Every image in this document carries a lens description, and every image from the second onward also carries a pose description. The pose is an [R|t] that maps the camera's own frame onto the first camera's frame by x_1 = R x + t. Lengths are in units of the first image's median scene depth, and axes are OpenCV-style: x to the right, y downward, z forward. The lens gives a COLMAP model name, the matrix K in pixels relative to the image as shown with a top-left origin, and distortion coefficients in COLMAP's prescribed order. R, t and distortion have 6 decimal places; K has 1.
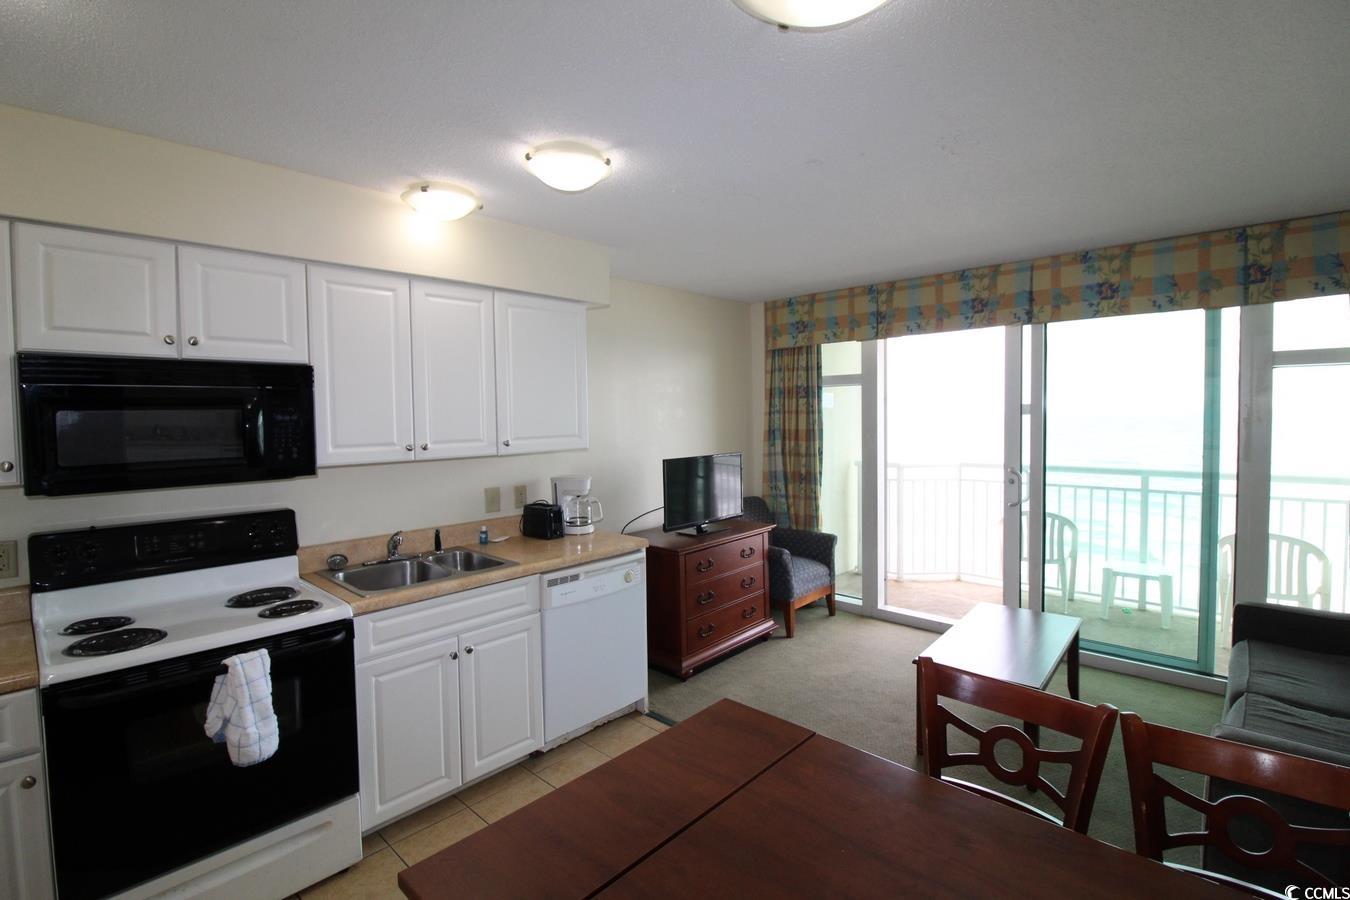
lens RADIAL K [[625.2, 0, 676.0], [0, 625.2, 438.3], [0, 0, 1]] dist [-0.007222, -0.008403]
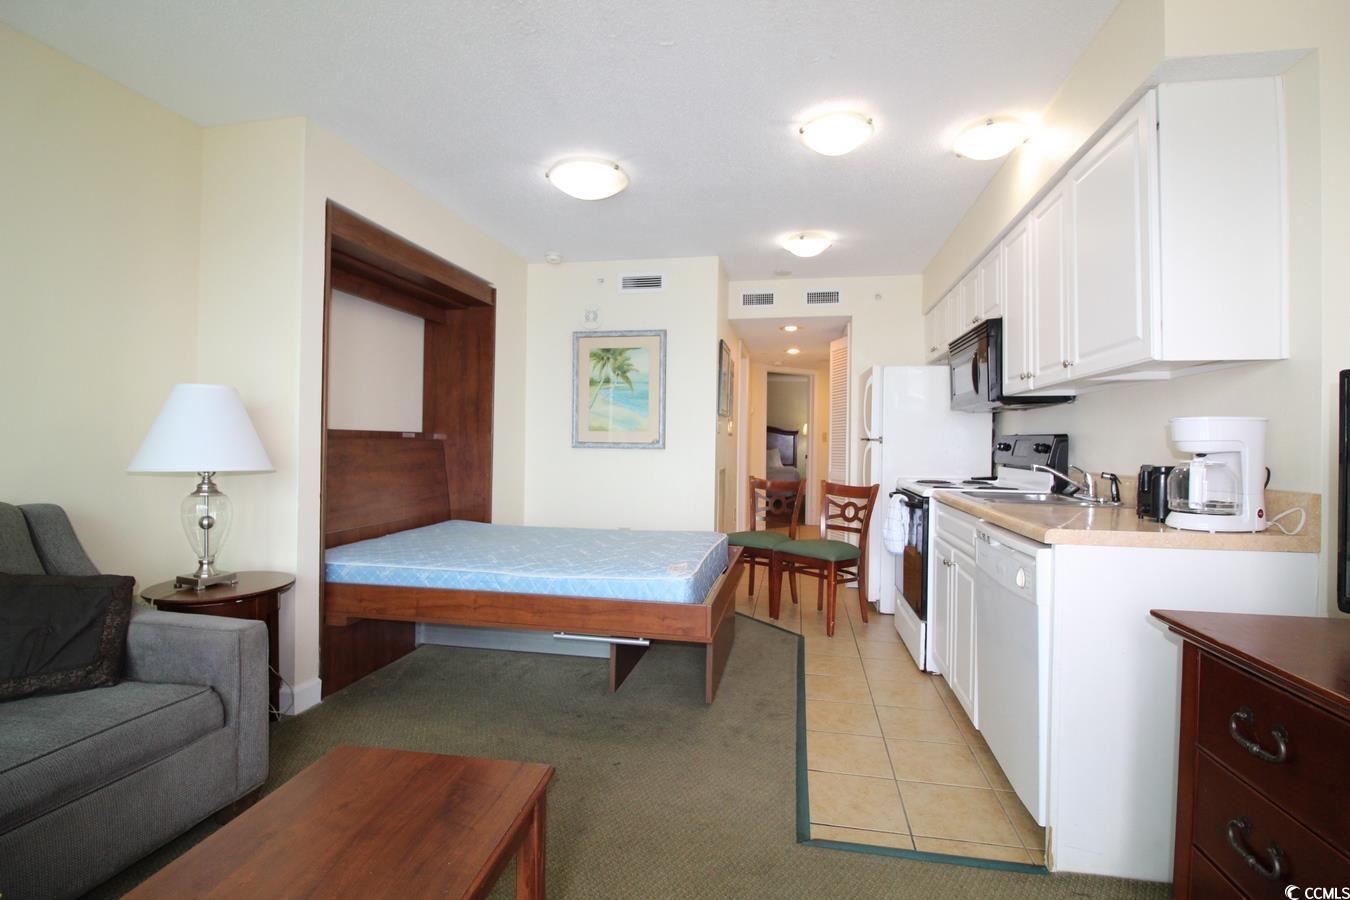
lens RADIAL K [[625.2, 0, 680.2], [0, 625.2, 443.8], [0, 0, 1]] dist [-0.007222, -0.008403]
pose [[-0.845384, 0.005262, -0.534132, 0.385323], [-0.020786, 0.998870, 0.042738, 0.059624], [0.533754, 0.047233, -0.844320, 1.005127]]
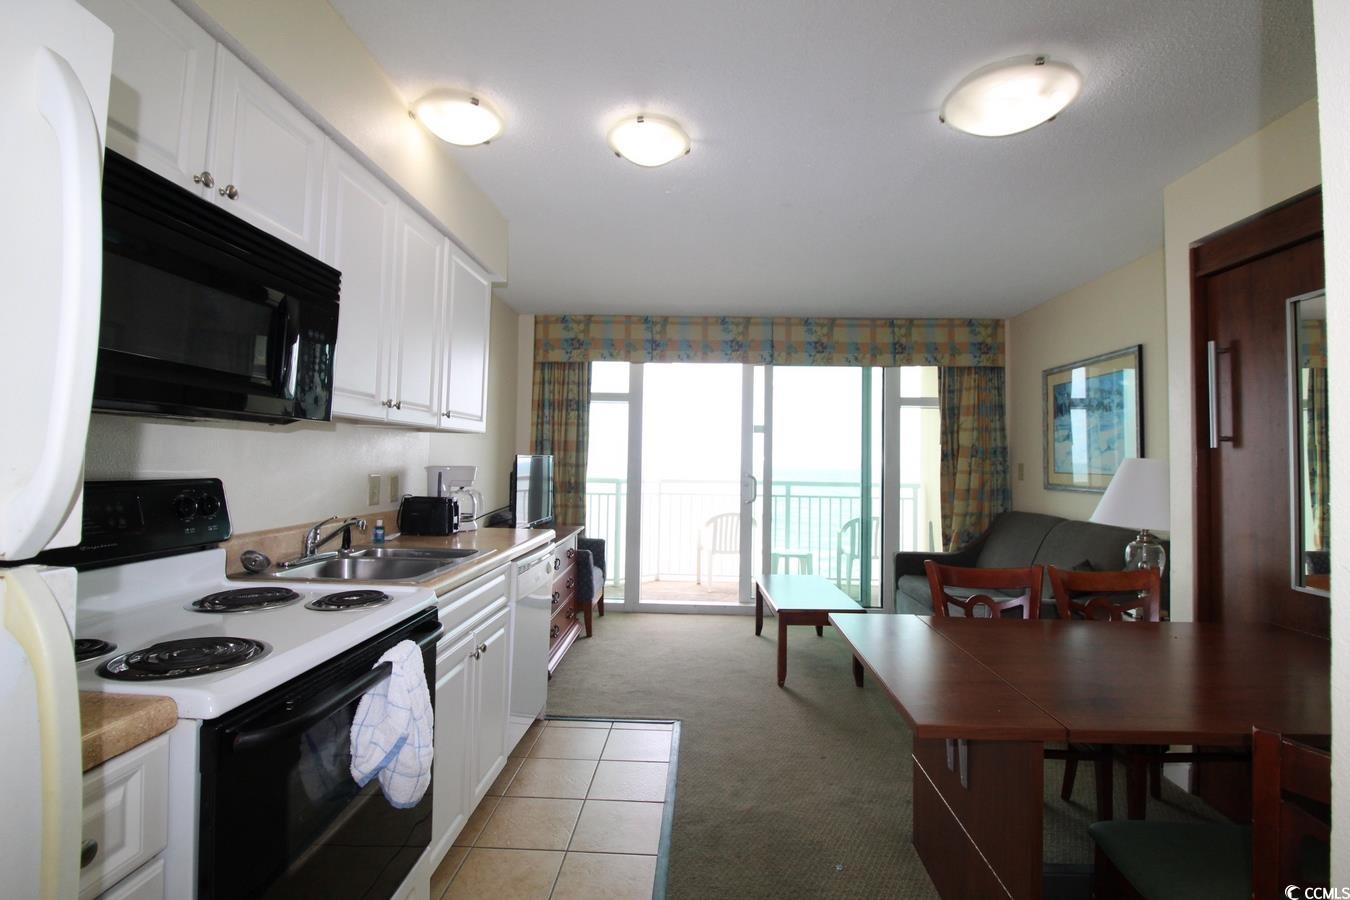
lens RADIAL K [[625.2, 0, 684.8], [0, 625.2, 436.3], [0, 0, 1]] dist [-0.007222, -0.008403]
pose [[0.748878, 0.055152, 0.660409, -0.423660], [-0.002719, 0.996778, -0.080160, 0.075367], [-0.662703, 0.058235, 0.746615, 0.113666]]
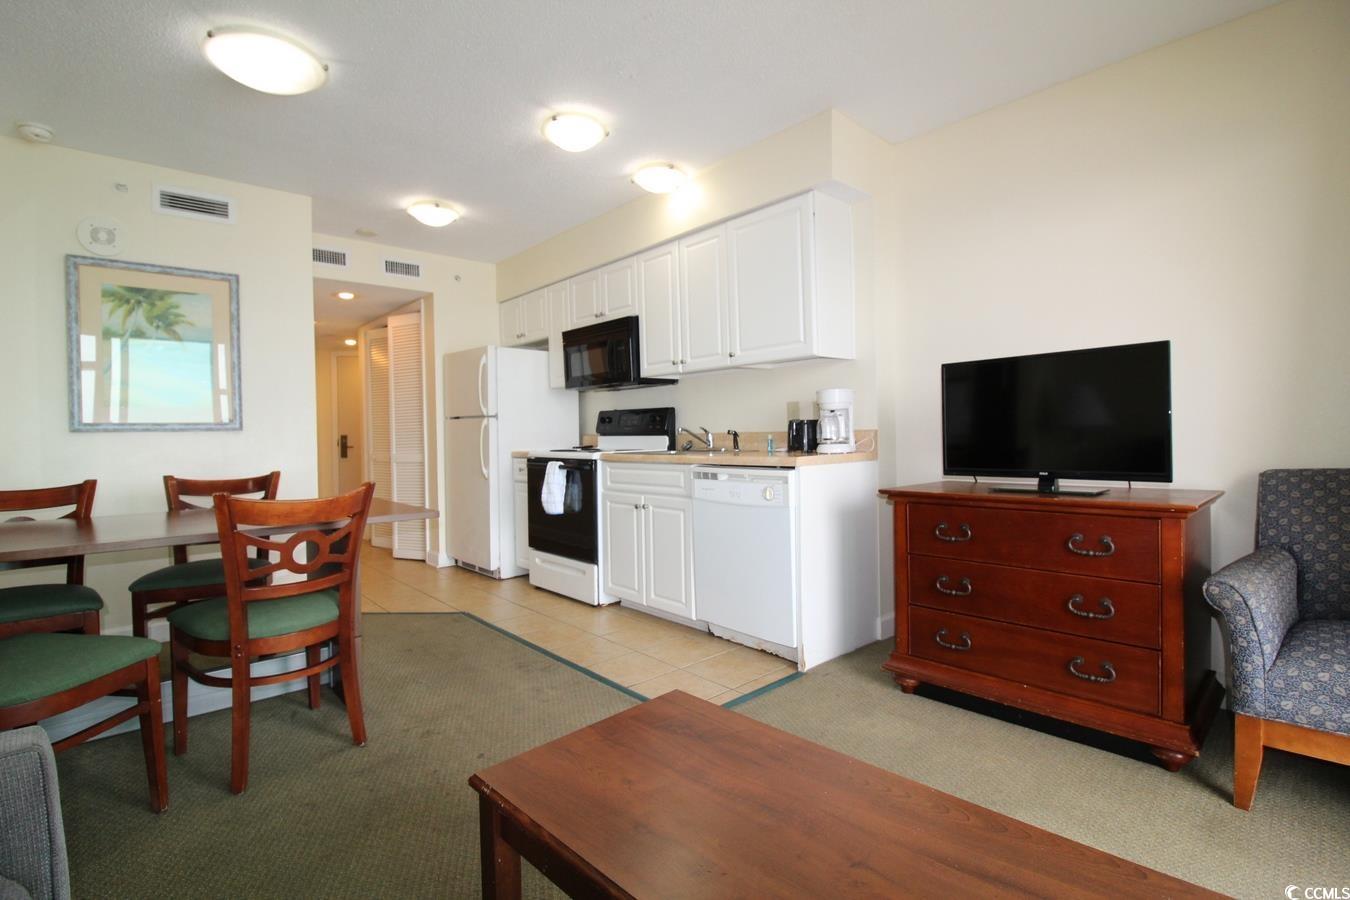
lens RADIAL K [[625.2, 0, 685.5], [0, 625.2, 443.9], [0, 0, 1]] dist [-0.007222, -0.008403]
pose [[-0.075792, 0.032984, -0.996578, 0.616556], [-0.019106, 0.999221, 0.034524, 0.094285], [0.996941, 0.021657, -0.075103, 0.724765]]
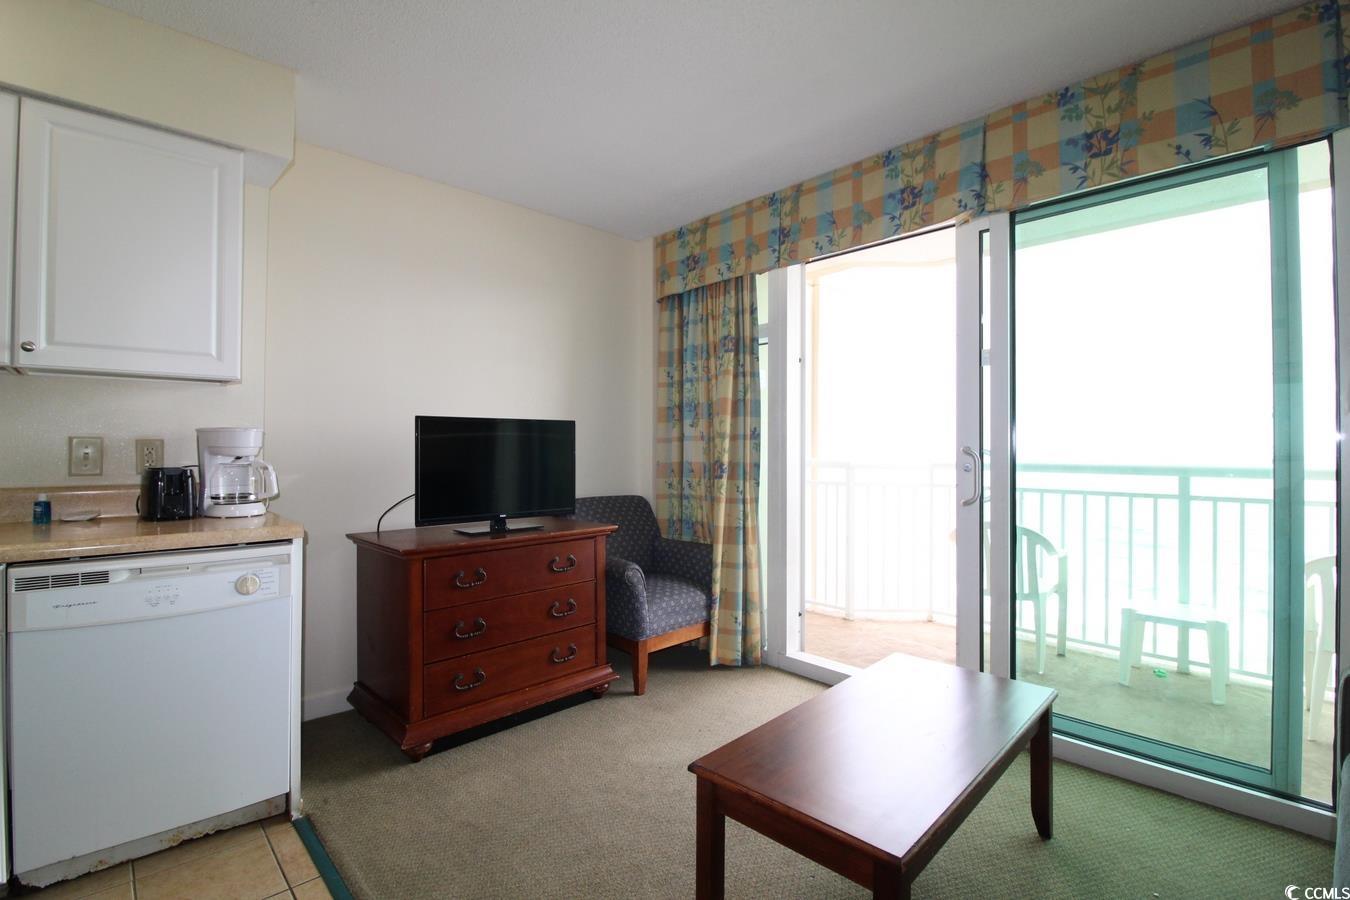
lens RADIAL K [[625.2, 0, 676.6], [0, 625.2, 439.0], [0, 0, 1]] dist [-0.007222, -0.008403]
pose [[0.998108, 0.019061, -0.058464, 0.274730], [-0.022134, 0.998383, -0.052364, 0.081061], [0.057372, 0.053559, 0.996915, 0.330376]]
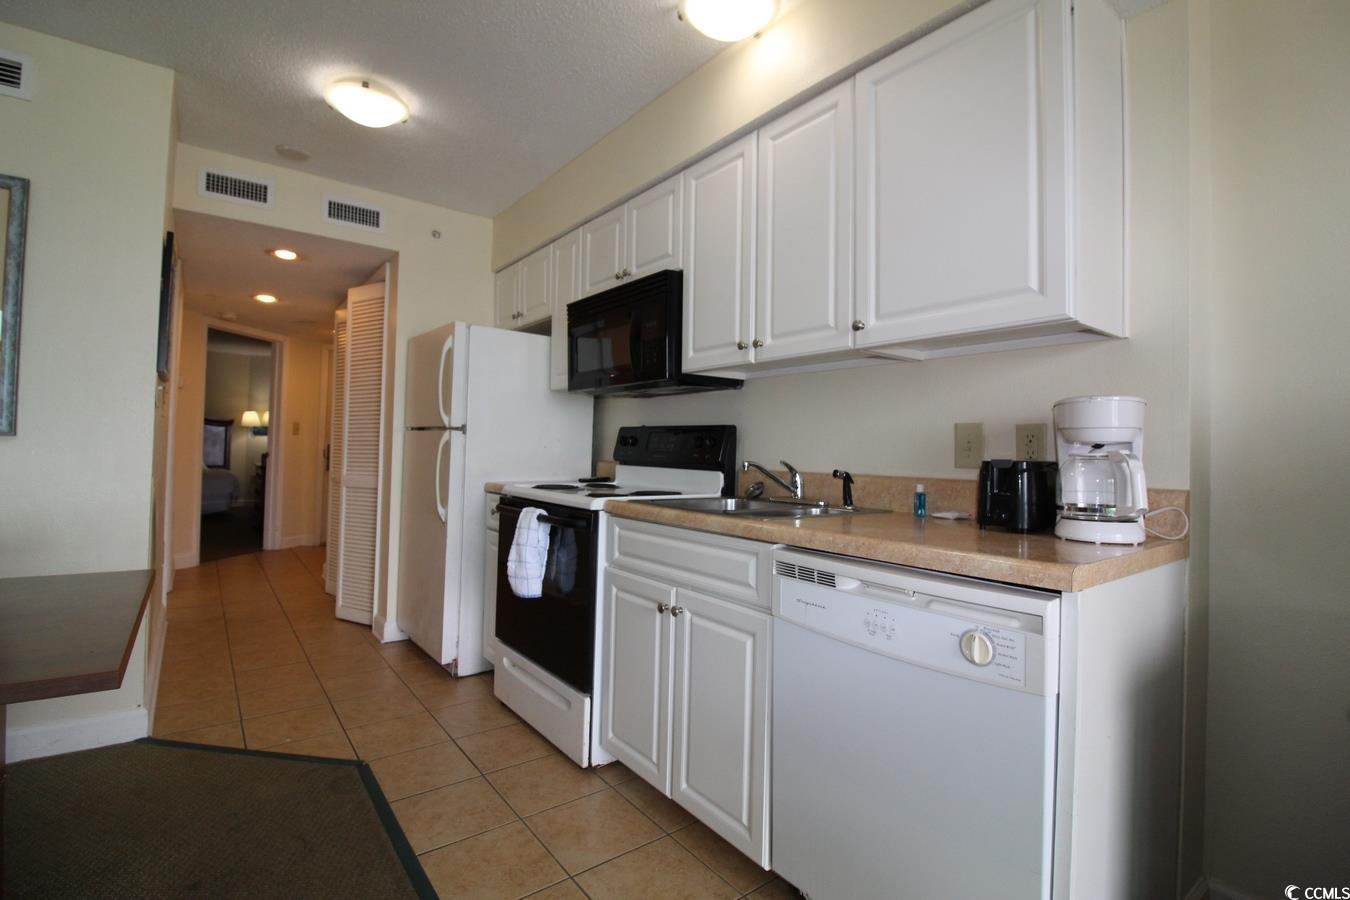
lens RADIAL K [[625.2, 0, 683.5], [0, 625.2, 439.5], [0, 0, 1]] dist [-0.007222, -0.008403]
pose [[-0.155898, -0.009381, -0.987729, 0.227526], [-0.060192, 0.998187, 0.000021, 0.087331], [0.985937, 0.059456, -0.156180, 0.676500]]
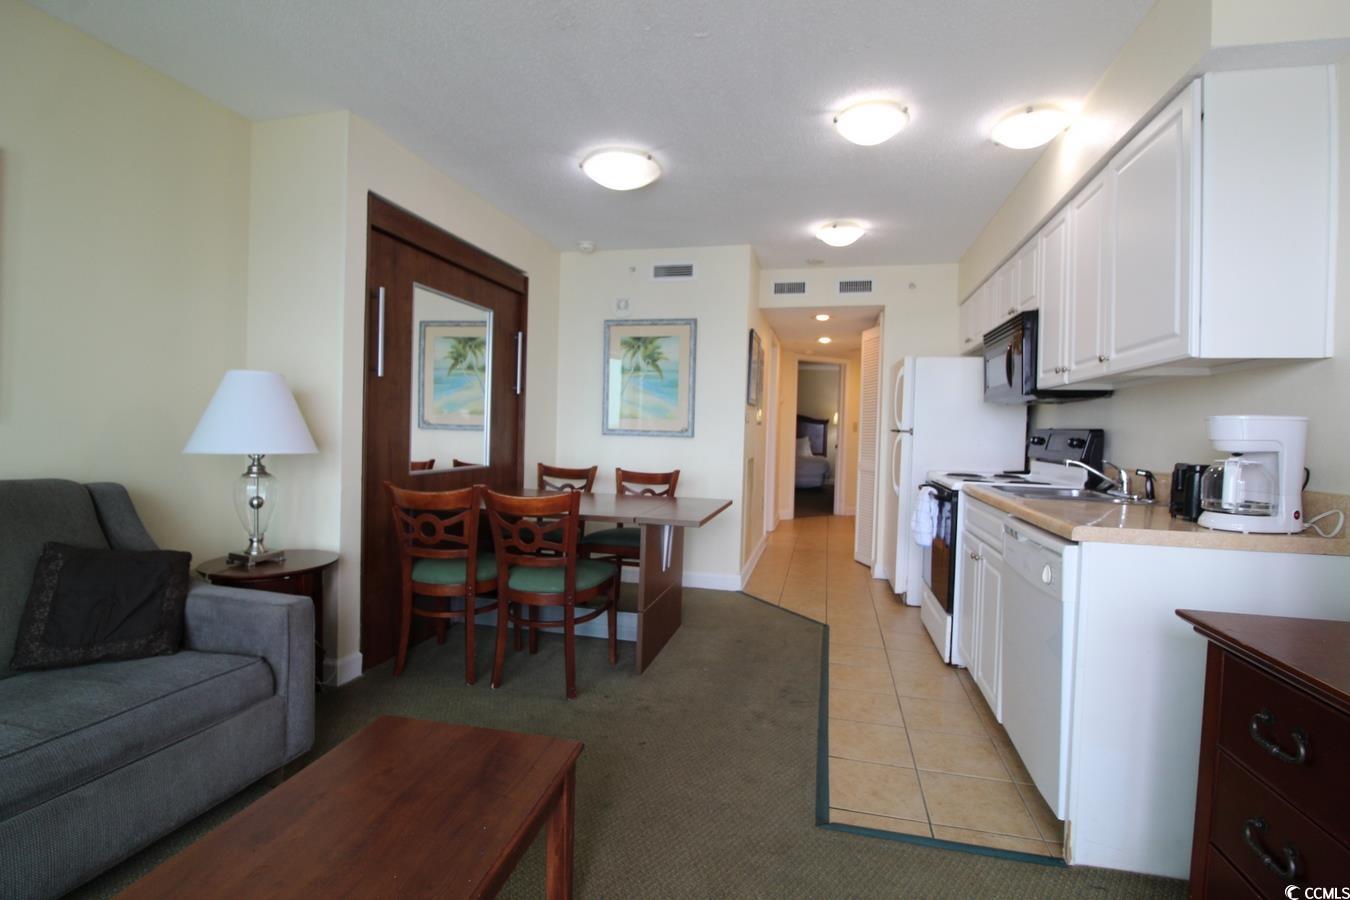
lens RADIAL K [[625.2, 0, 680.2], [0, 625.2, 444.5], [0, 0, 1]] dist [-0.007222, -0.008403]
pose [[-0.869534, 0.004212, -0.493855, 0.389356], [-0.032957, 0.997240, 0.066532, 0.056097], [0.492772, 0.074128, -0.866995, 1.013184]]
